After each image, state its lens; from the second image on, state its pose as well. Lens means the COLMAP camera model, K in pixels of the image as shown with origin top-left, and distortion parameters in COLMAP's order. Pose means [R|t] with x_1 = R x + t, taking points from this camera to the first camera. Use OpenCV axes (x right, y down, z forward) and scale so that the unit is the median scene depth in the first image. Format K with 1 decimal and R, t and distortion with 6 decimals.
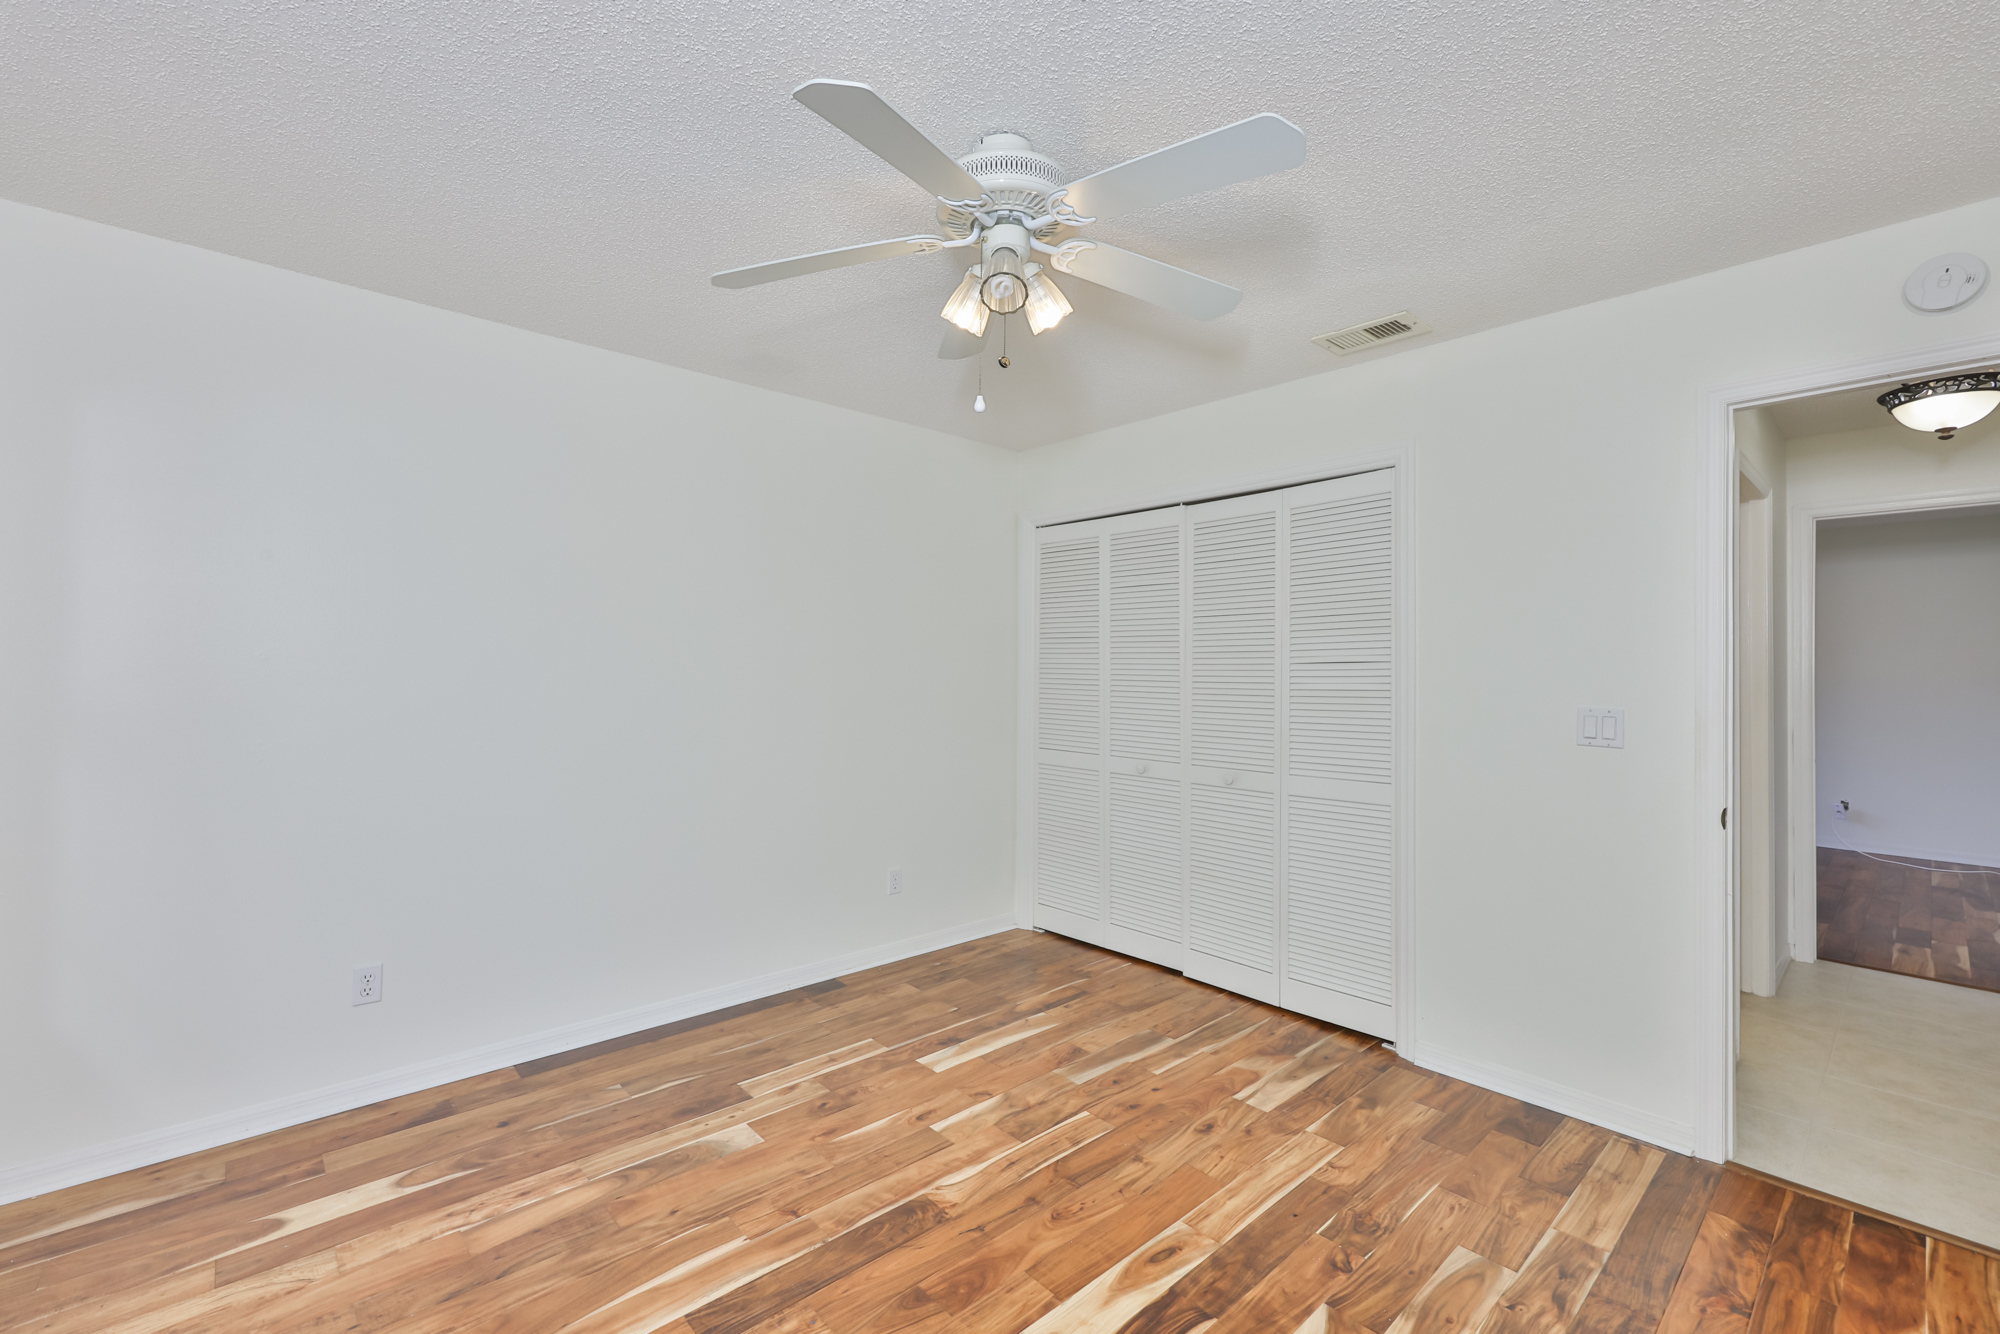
lens RADIAL K [[849.2, 0, 1011.0], [0, 849.2, 661.7], [0, 0, 1]] dist [-0.001843, 0.000341]
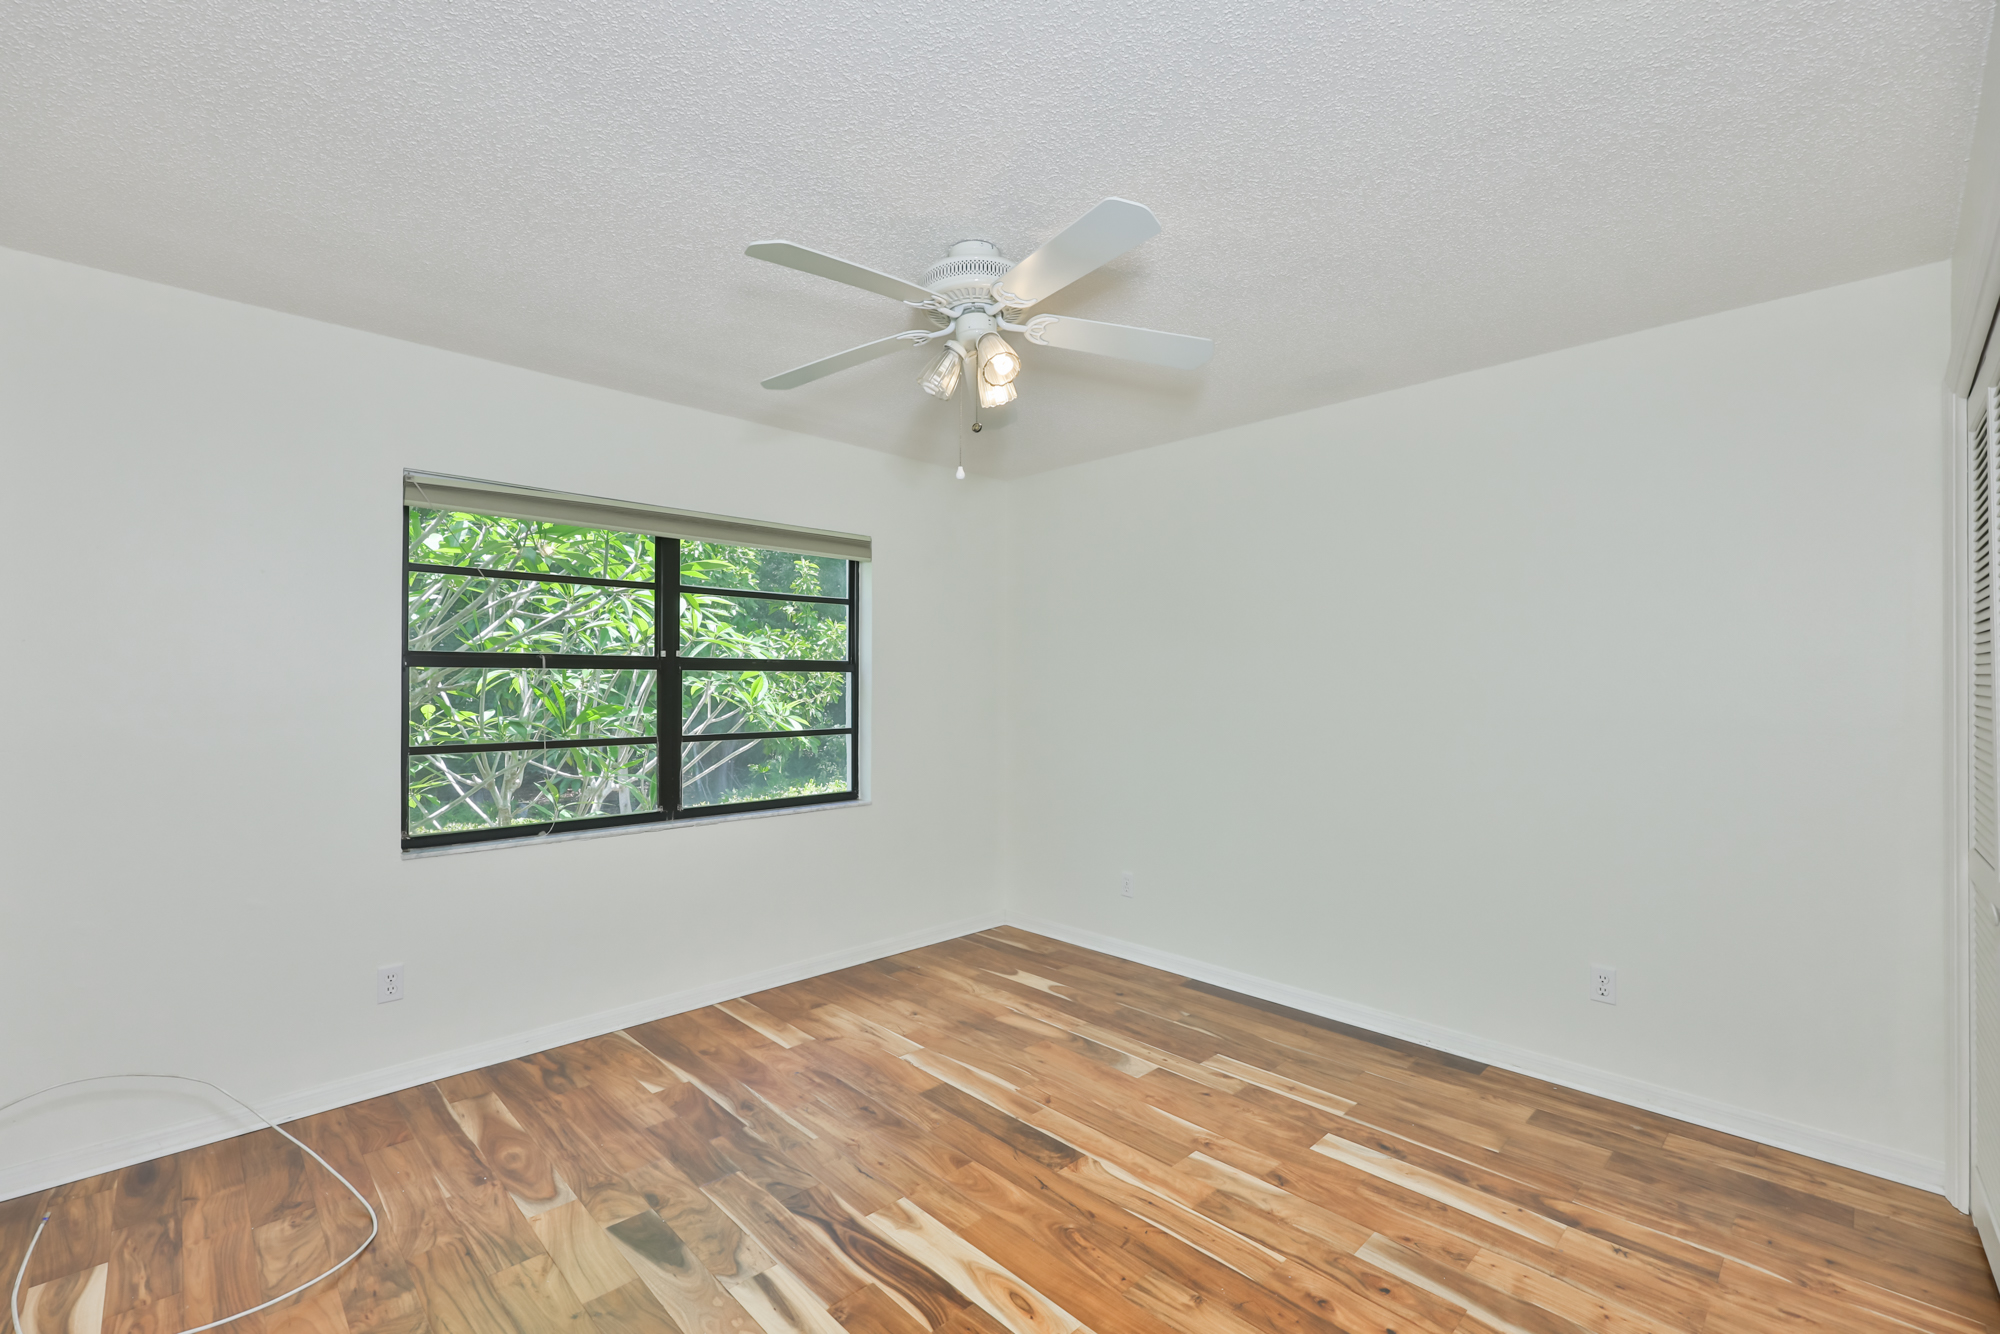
lens RADIAL K [[849.2, 0, 1011.0], [0, 849.2, 661.7], [0, 0, 1]] dist [-0.001843, 0.000341]
pose [[0.037898, -0.028630, -0.998871, 0.852430], [0.013703, 0.999510, -0.028128, -0.005758], [0.999188, -0.012621, 0.038272, 0.698736]]
